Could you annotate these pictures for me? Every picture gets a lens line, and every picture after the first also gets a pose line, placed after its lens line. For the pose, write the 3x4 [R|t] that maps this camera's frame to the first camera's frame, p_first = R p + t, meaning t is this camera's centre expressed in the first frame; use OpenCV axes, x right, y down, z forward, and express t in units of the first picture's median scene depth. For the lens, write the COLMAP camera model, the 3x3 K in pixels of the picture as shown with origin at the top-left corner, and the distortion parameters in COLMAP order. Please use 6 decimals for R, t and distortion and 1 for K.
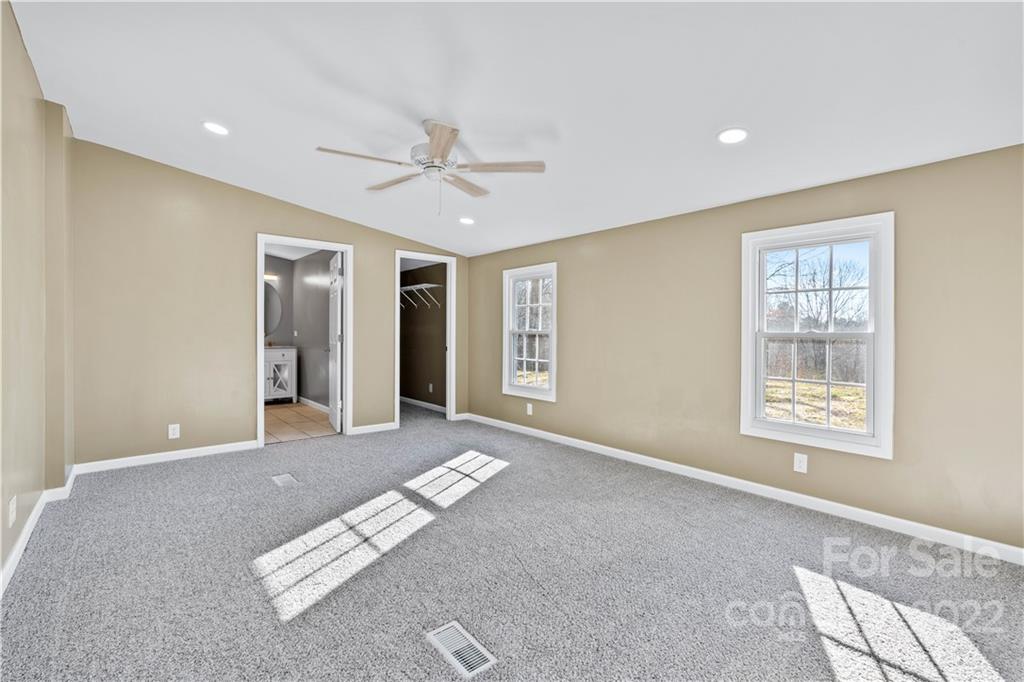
lens RADIAL K [[458.2, 0, 525.3], [0, 458.2, 327.0], [0, 0, 1]] dist [-0.010889, 0.000109]
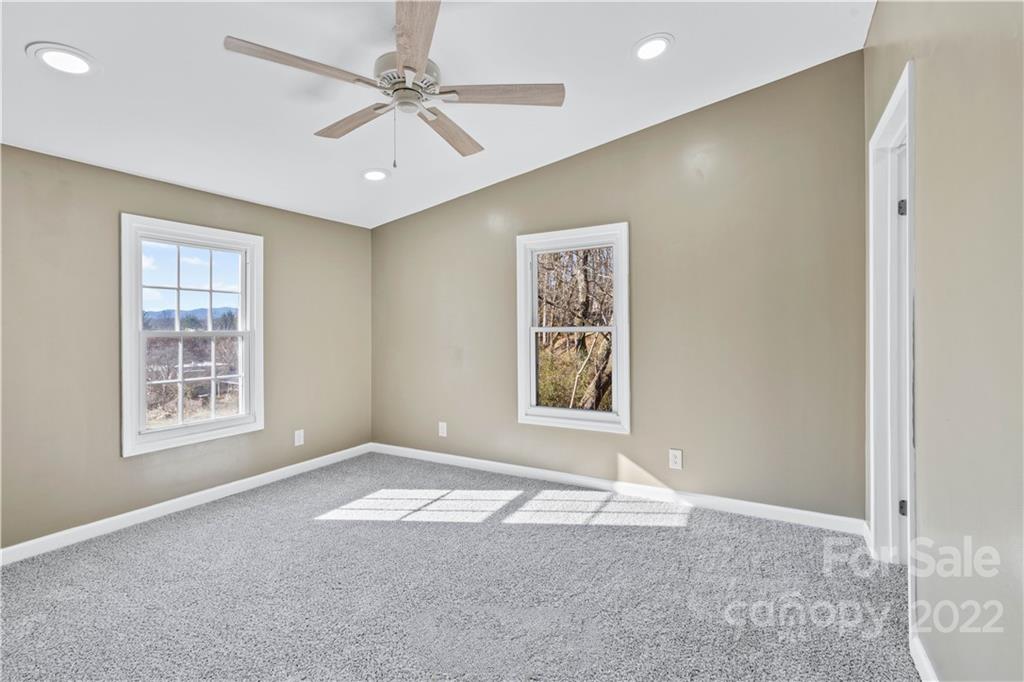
lens RADIAL K [[458.2, 0, 525.3], [0, 458.2, 327.0], [0, 0, 1]] dist [-0.010889, 0.000109]
pose [[-0.352708, -0.003022, 0.935729, -0.885442], [0.003498, 0.999984, 0.004548, -0.000384], [-0.935727, 0.004877, -0.352691, 1.024897]]
